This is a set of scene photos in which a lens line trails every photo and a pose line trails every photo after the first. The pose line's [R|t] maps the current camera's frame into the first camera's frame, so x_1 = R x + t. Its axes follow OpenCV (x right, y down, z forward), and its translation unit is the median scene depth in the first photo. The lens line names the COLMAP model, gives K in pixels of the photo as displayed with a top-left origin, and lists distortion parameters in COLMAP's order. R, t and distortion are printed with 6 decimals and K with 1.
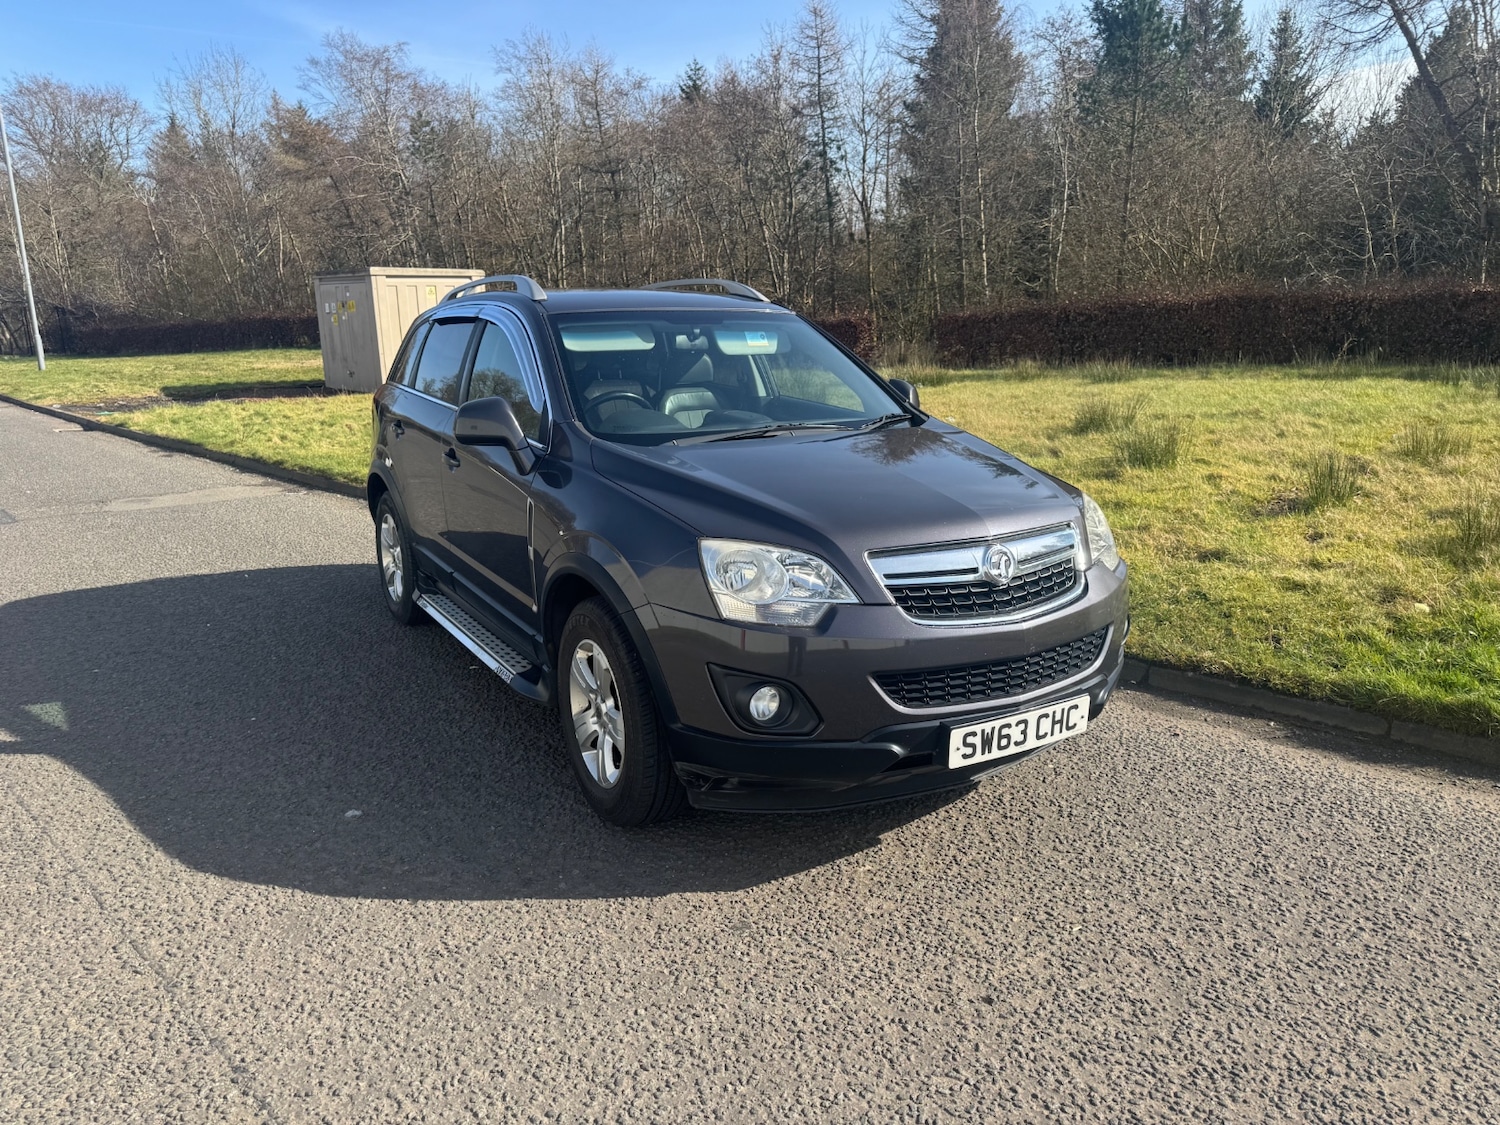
lens RADIAL K [[1056.7, 0, 746.6], [0, 1056.7, 566.5], [0, 0, 1]] dist [0.022533, -0.021403]
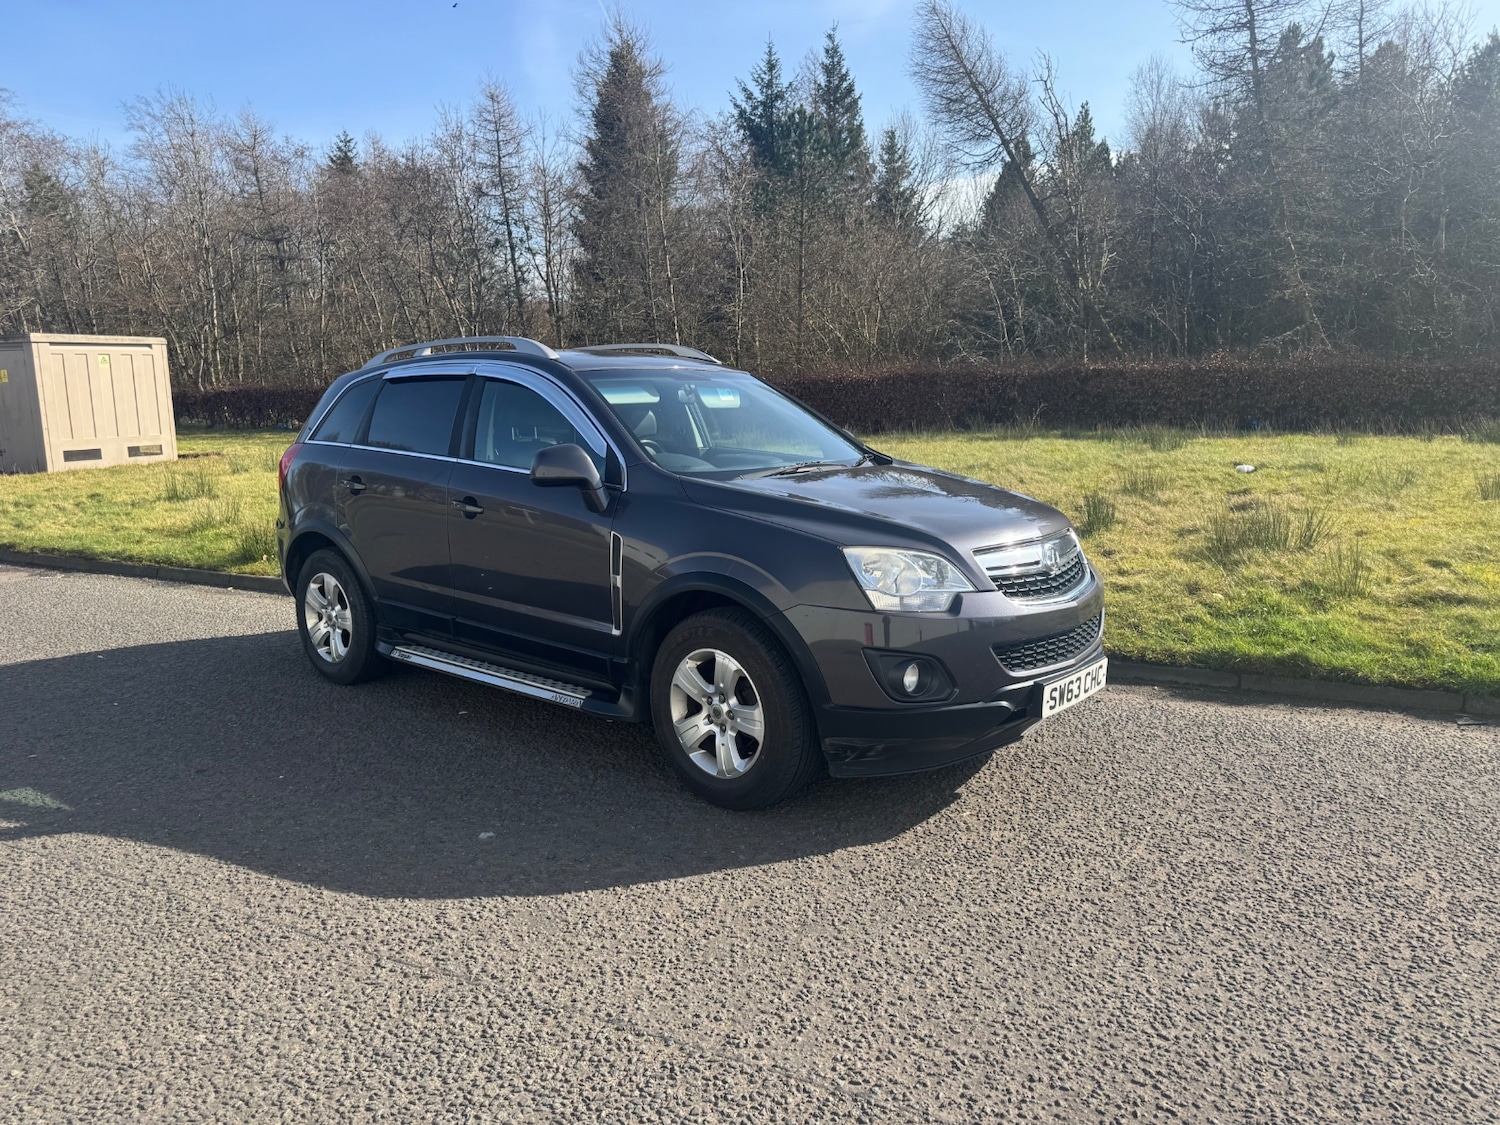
lens RADIAL K [[1056.7, 0, 746.5], [0, 1056.7, 559.8], [0, 0, 1]] dist [0.022533, -0.021403]
pose [[0.949357, -0.049244, 0.310316, -0.144934], [0.072453, 0.995335, -0.063708, 0.015705], [-0.305732, 0.082965, 0.948496, -0.030527]]
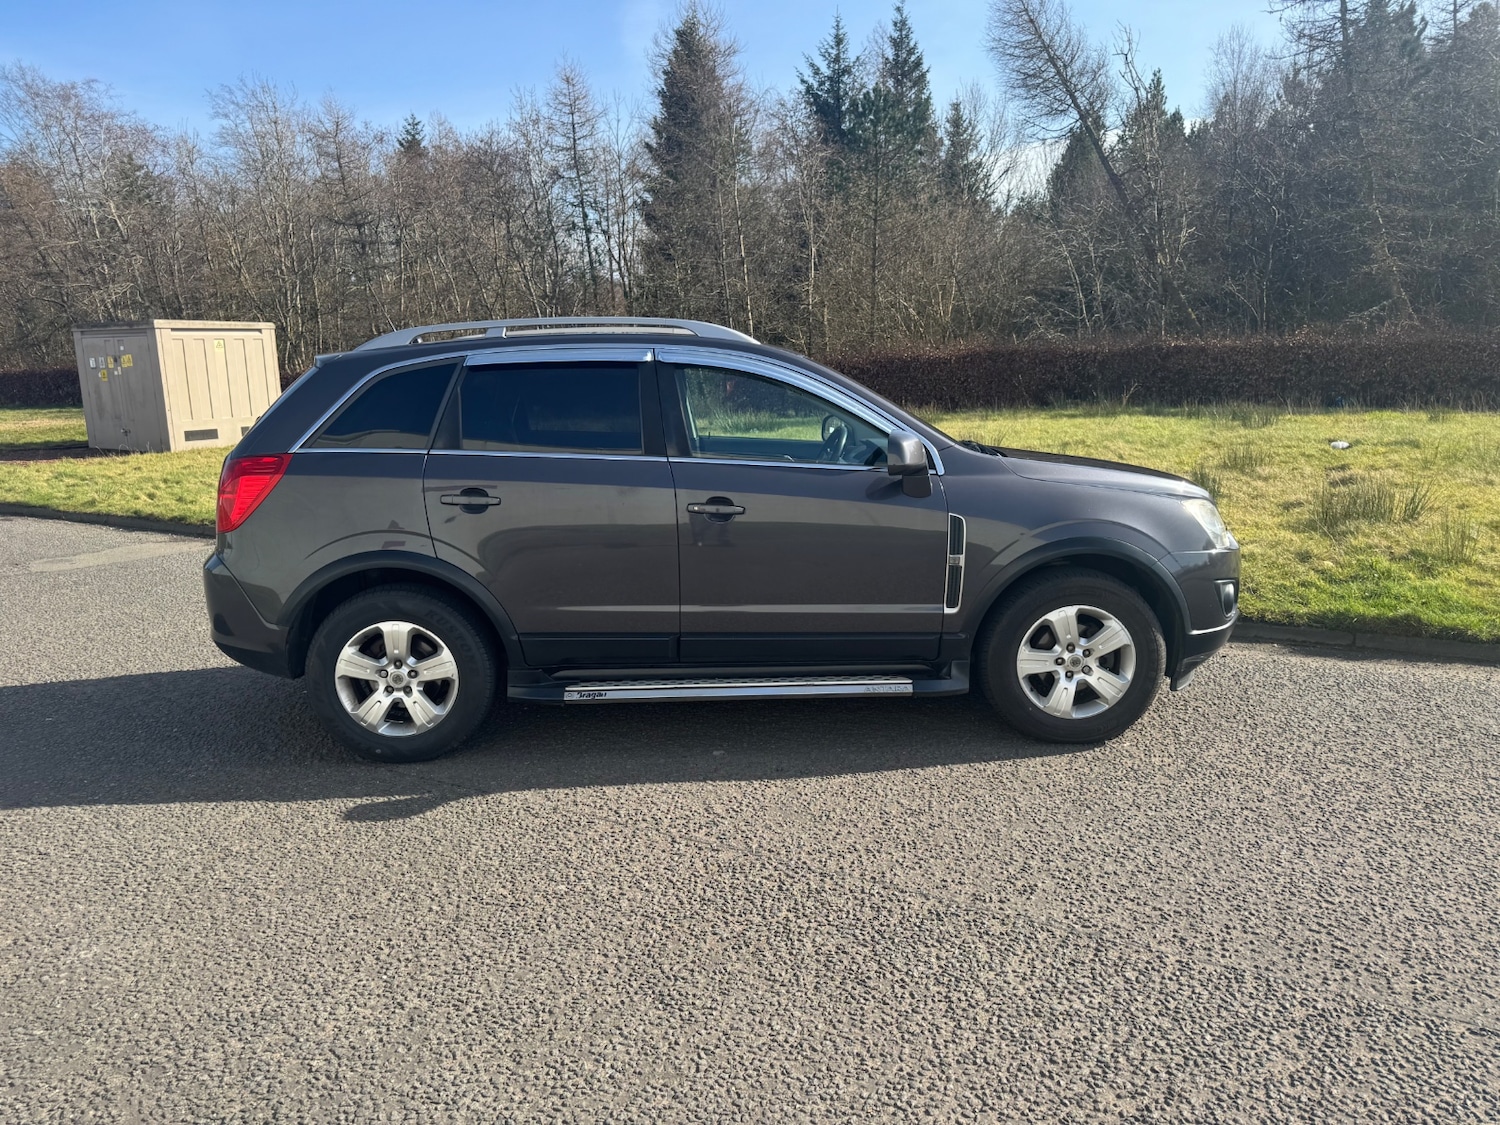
lens RADIAL K [[1056.7, 0, 745.5], [0, 1056.7, 568.9], [0, 0, 1]] dist [0.022533, -0.021403]
pose [[0.964323, -0.054469, 0.259064, -0.214908], [0.066685, 0.997027, -0.038595, 0.021654], [-0.256191, 0.054494, 0.965089, -0.072735]]
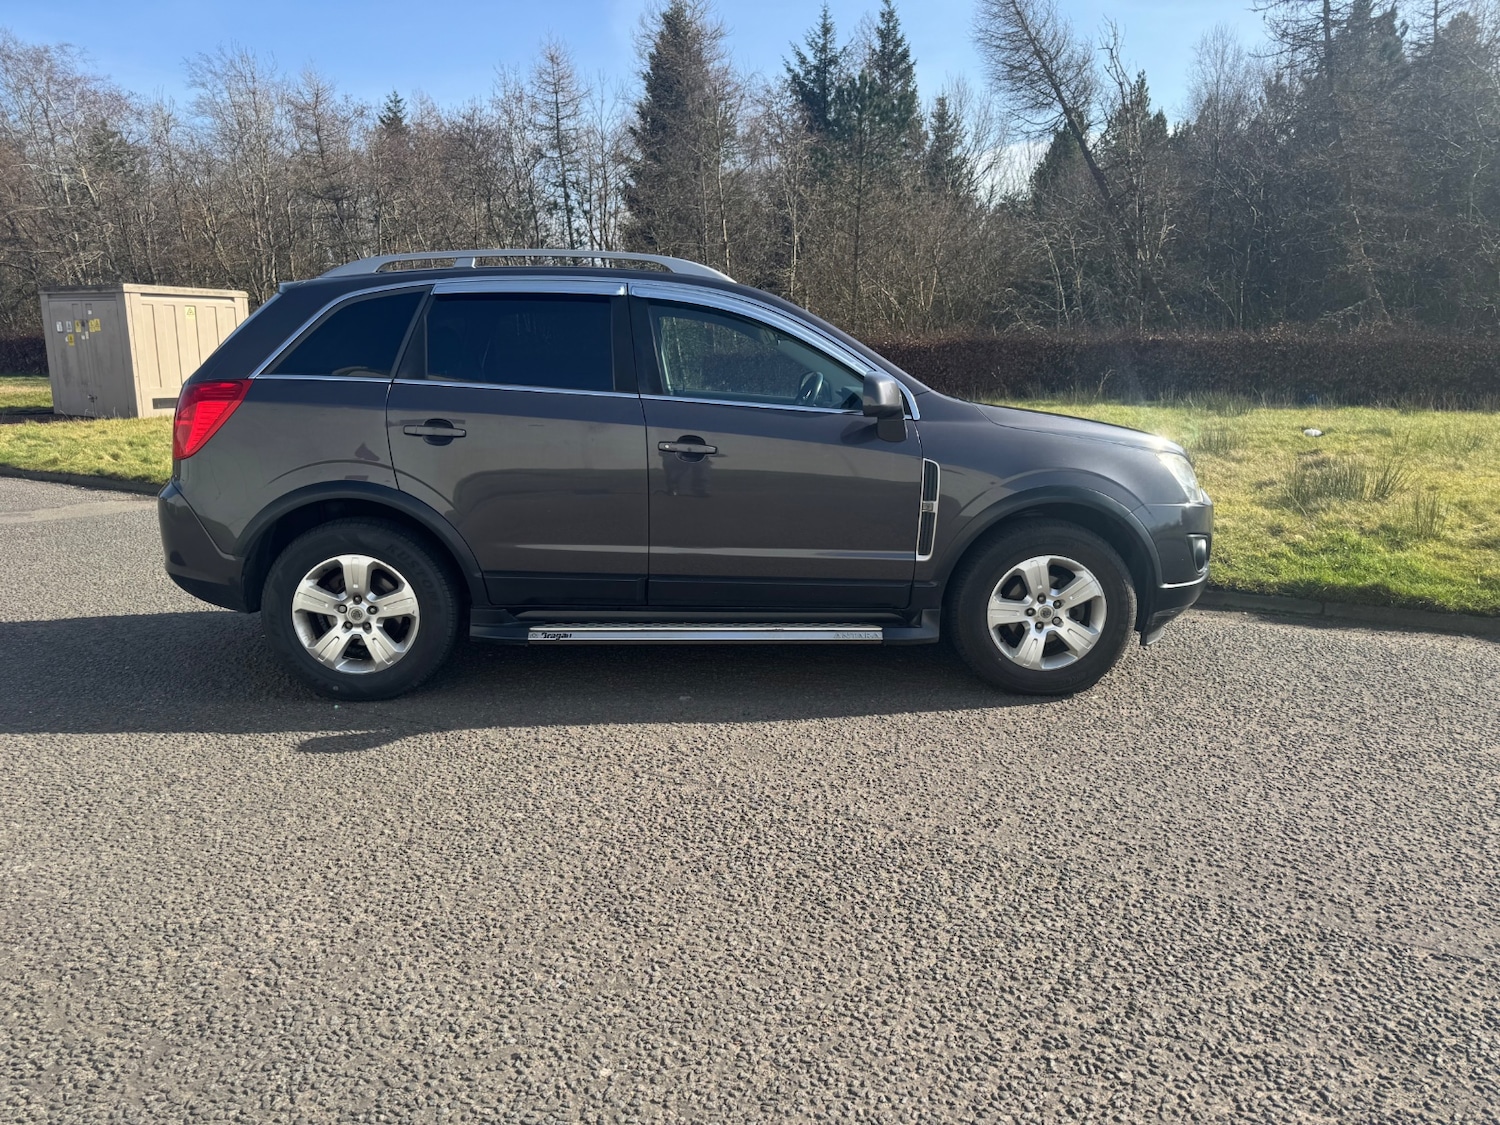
lens RADIAL K [[1056.7, 0, 746.3], [0, 1056.7, 568.3], [0, 0, 1]] dist [0.022533, -0.021403]
pose [[0.958957, -0.034855, 0.281402, -0.211944], [0.045424, 0.998483, -0.031123, 0.040582], [-0.279891, 0.042629, 0.959085, -0.066338]]
